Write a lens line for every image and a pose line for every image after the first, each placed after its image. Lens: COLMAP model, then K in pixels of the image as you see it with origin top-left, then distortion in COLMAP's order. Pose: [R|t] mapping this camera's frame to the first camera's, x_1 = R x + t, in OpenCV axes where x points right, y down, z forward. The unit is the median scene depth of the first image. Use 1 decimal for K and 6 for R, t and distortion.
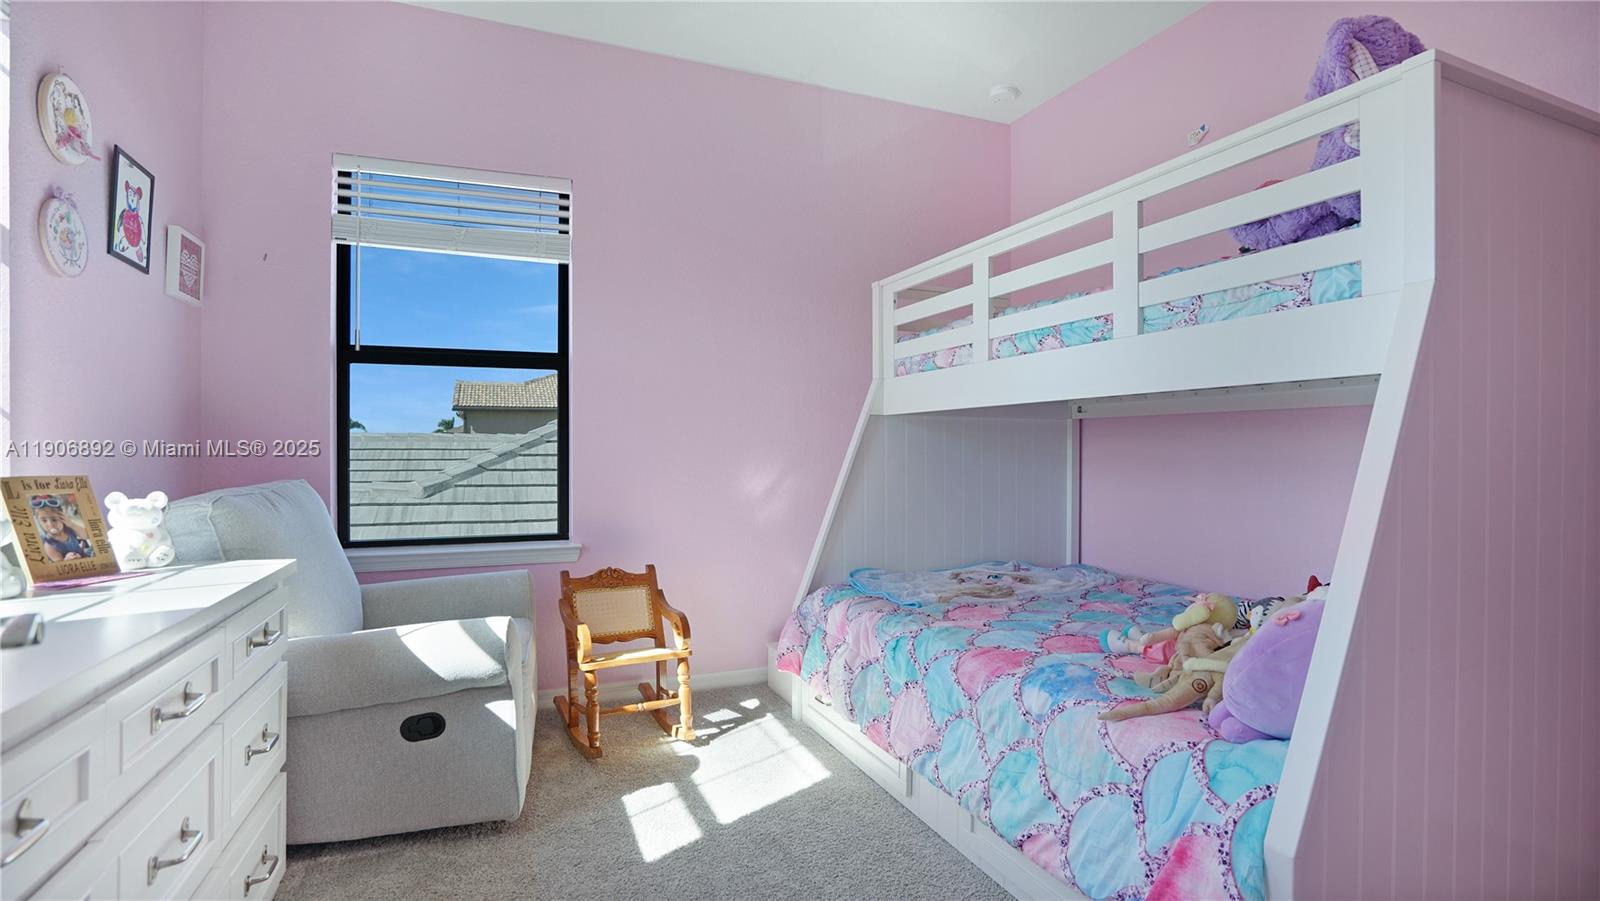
lens RADIAL K [[733.1, 0, 785.6], [0, 733.1, 450.4], [0, 0, 1]] dist [-0.047166, 0.025017]
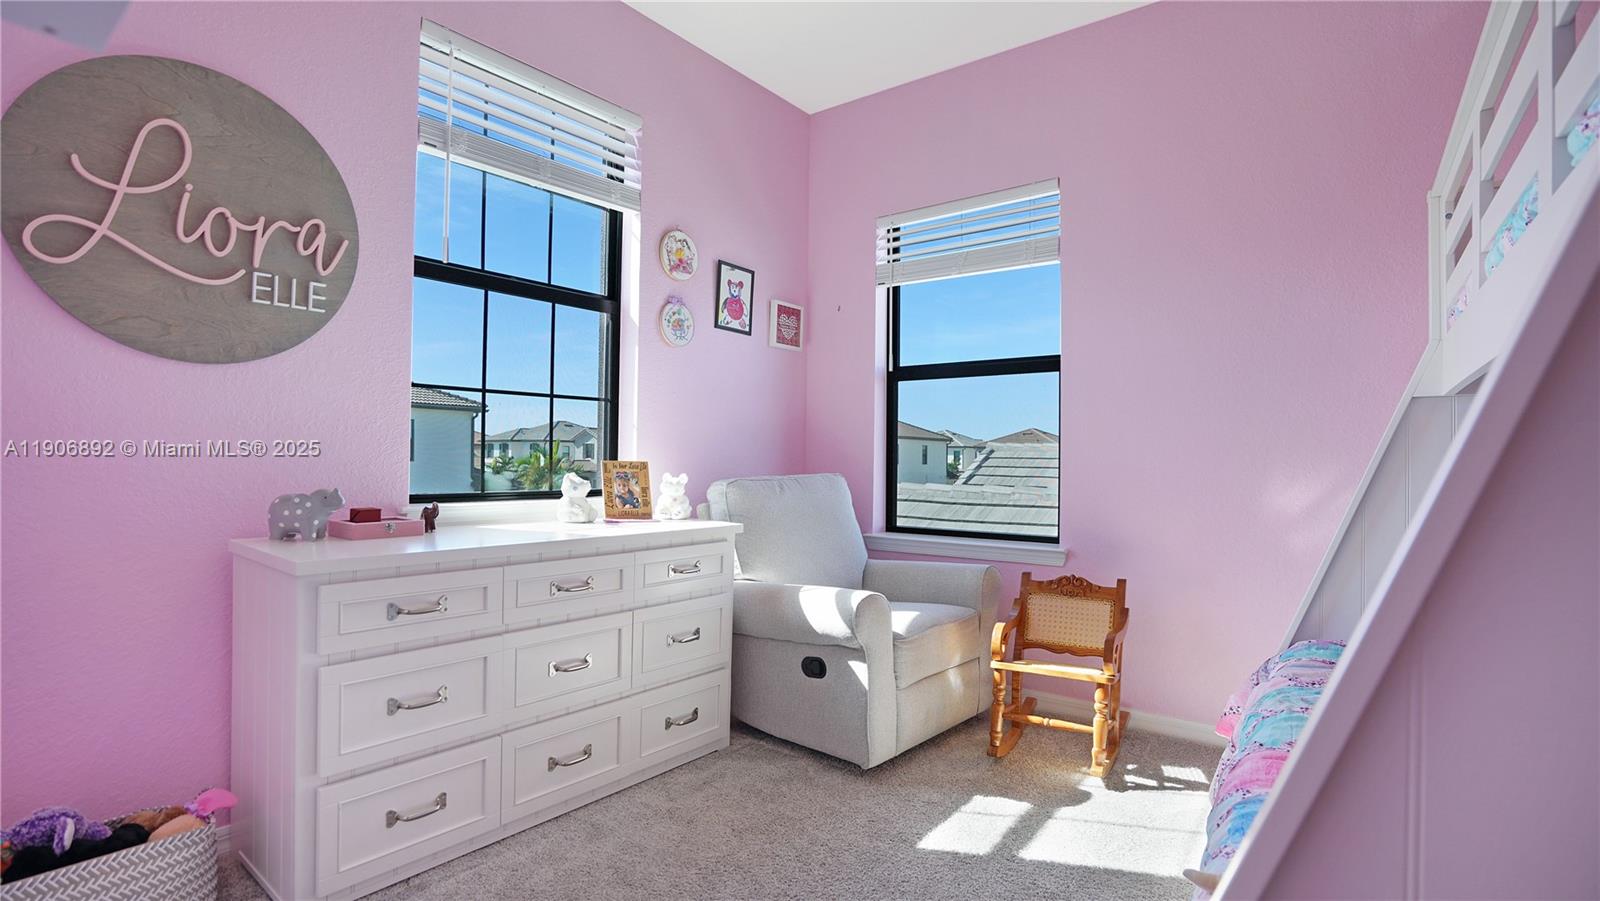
lens RADIAL K [[733.1, 0, 785.6], [0, 733.1, 450.4], [0, 0, 1]] dist [-0.047166, 0.025017]
pose [[0.526932, -0.003040, -0.849902, 0.507801], [-0.009463, 0.999911, -0.009444, 0.014954], [0.849855, 0.013019, 0.526856, 0.254412]]
